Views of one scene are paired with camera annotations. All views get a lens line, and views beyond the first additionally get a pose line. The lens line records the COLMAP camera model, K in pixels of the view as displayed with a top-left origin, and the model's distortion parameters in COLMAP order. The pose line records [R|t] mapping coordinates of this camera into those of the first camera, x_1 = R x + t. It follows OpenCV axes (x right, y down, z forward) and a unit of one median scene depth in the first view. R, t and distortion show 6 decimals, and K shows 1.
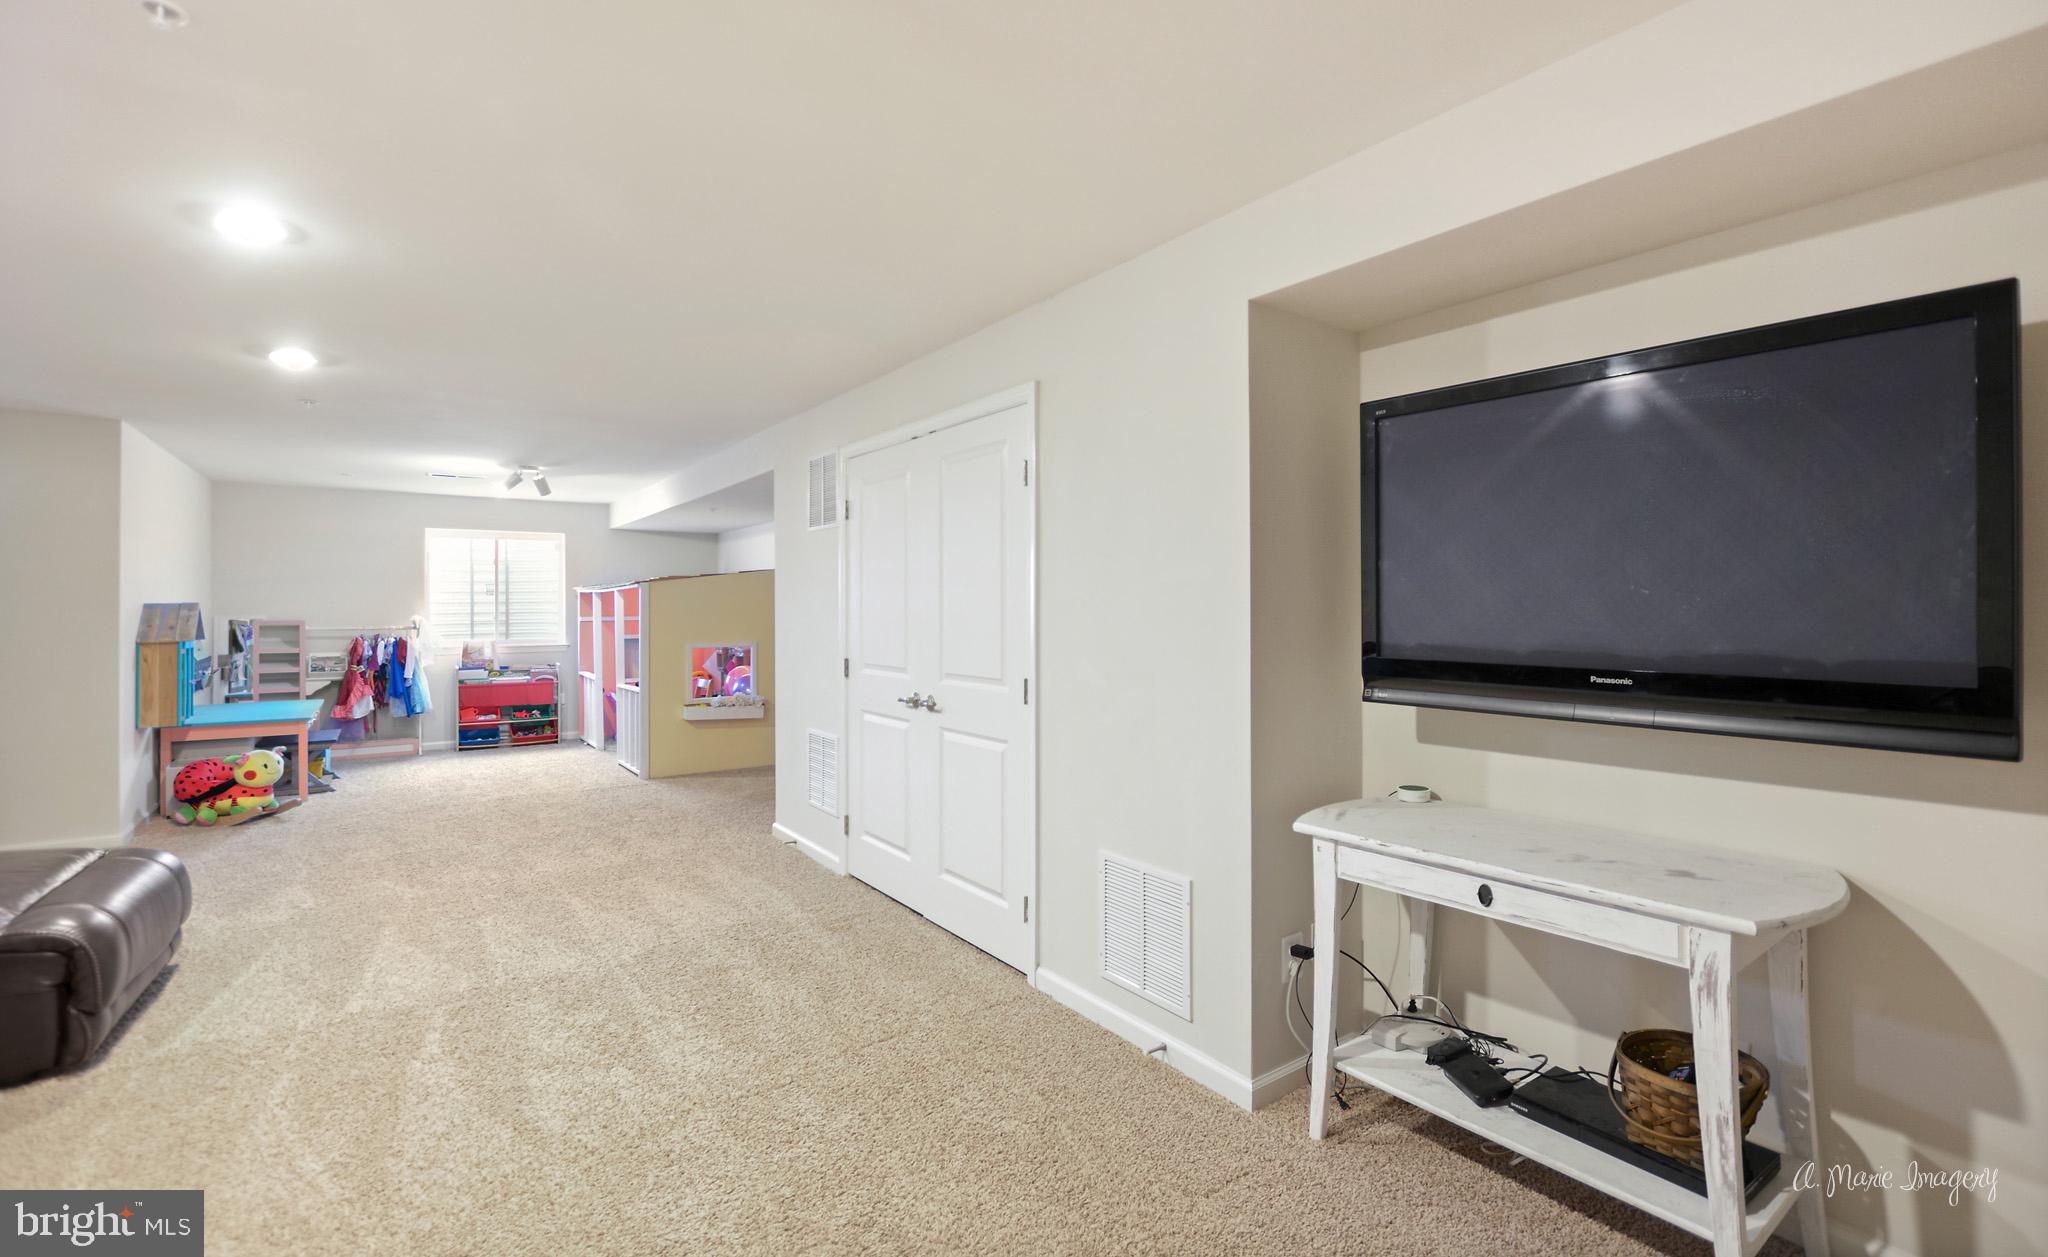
lens RADIAL K [[921.0, 0, 1020.6], [0, 921.0, 608.0], [0, 0, 1]] dist [-0.002105, -0.000092]
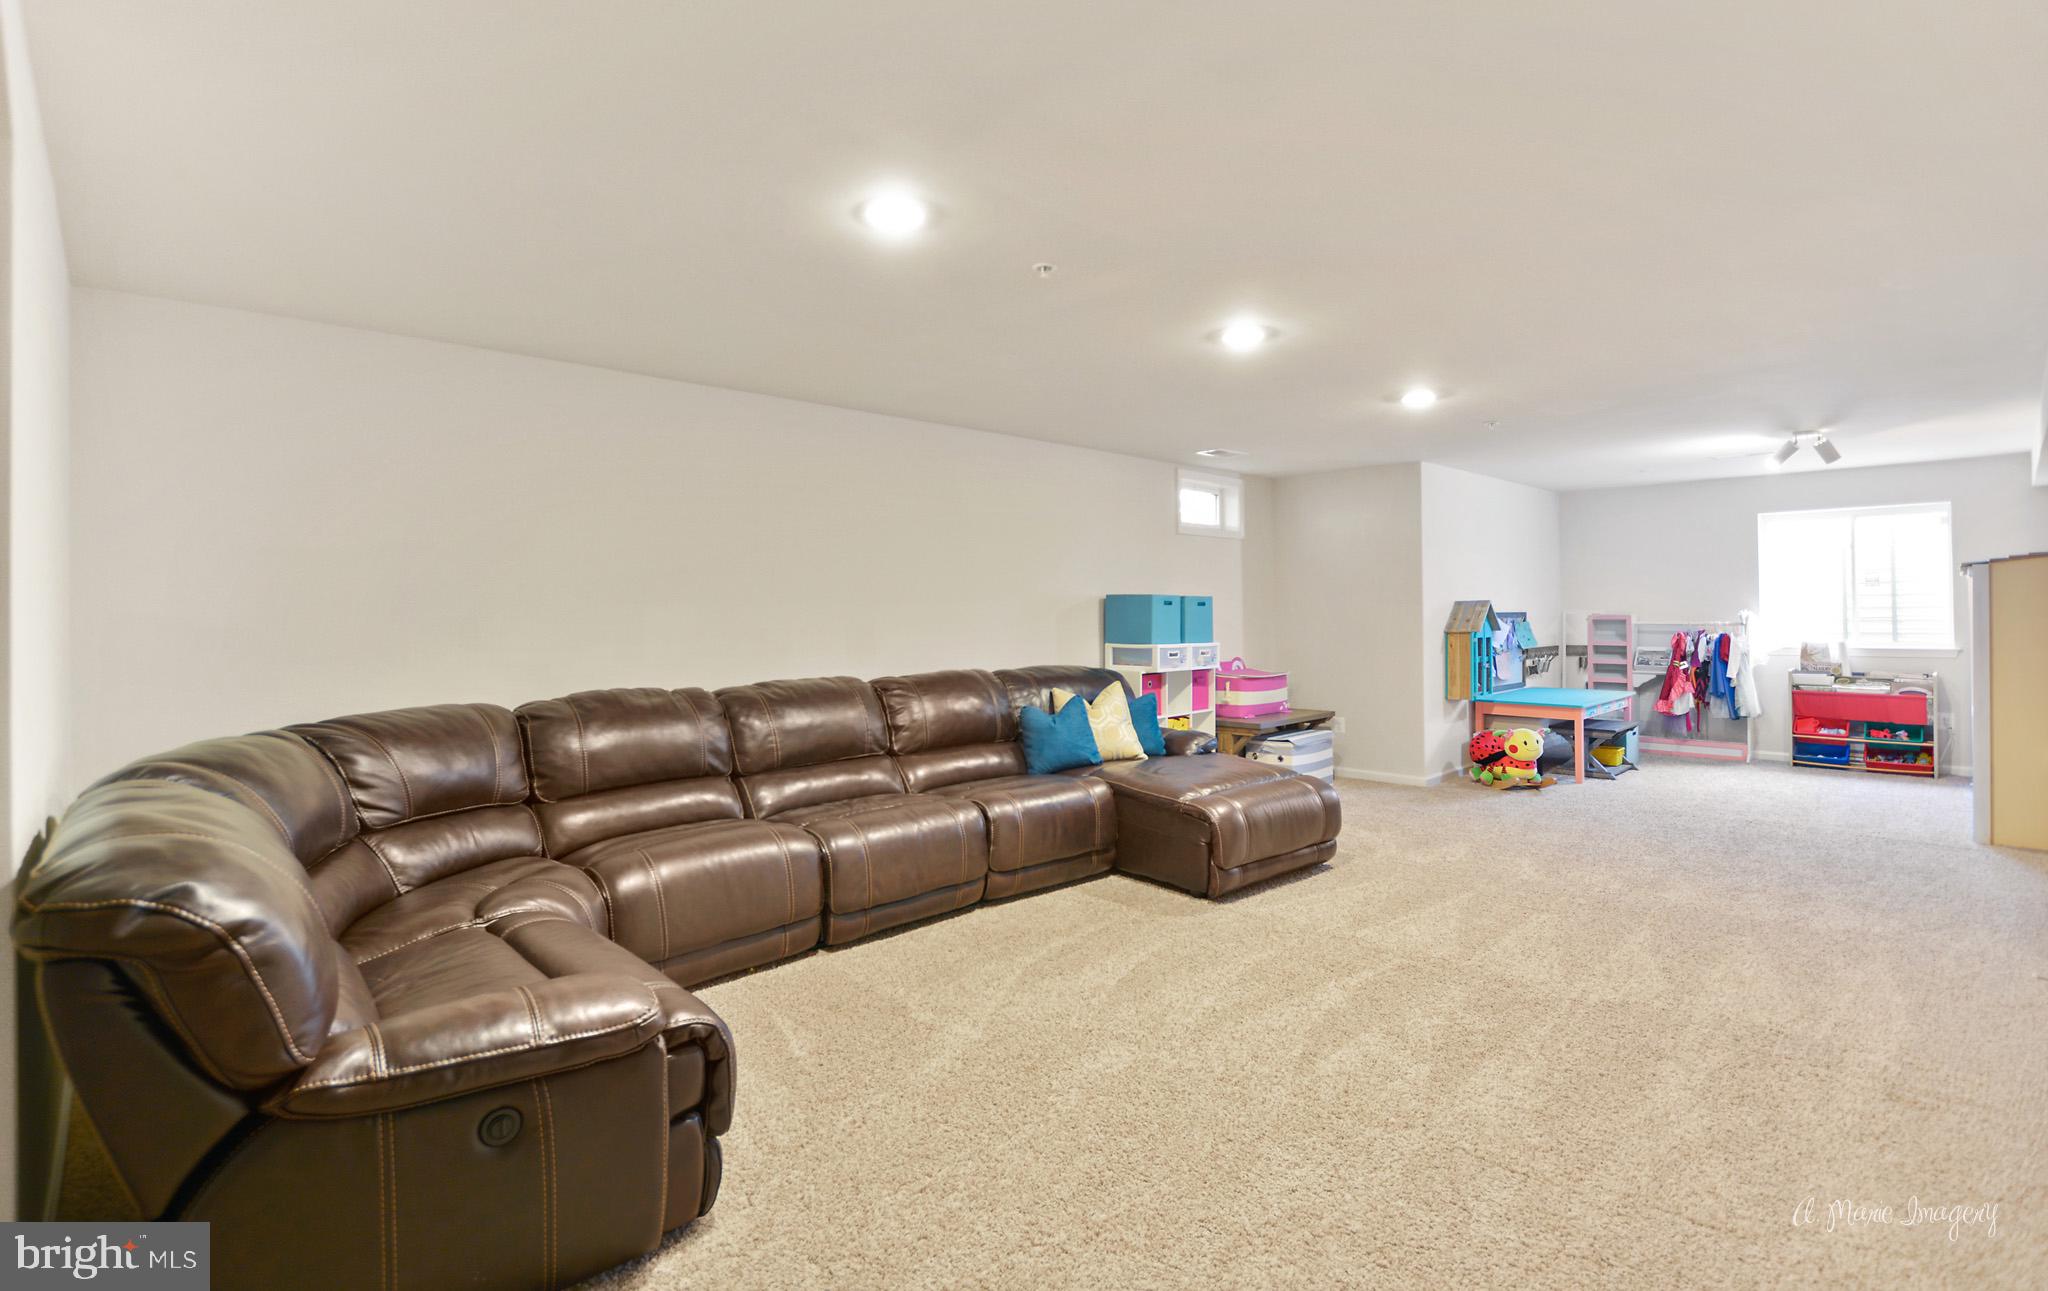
lens RADIAL K [[970.7, 0, 1022.6], [0, 970.7, 603.0], [0, 0, 1]] dist [-0.001371, -0.000227]
pose [[0.140468, -0.006764, -0.990062, 0.212243], [0.009656, 0.999938, -0.005462, -0.000644], [0.990038, -0.008793, 0.140524, 0.162846]]
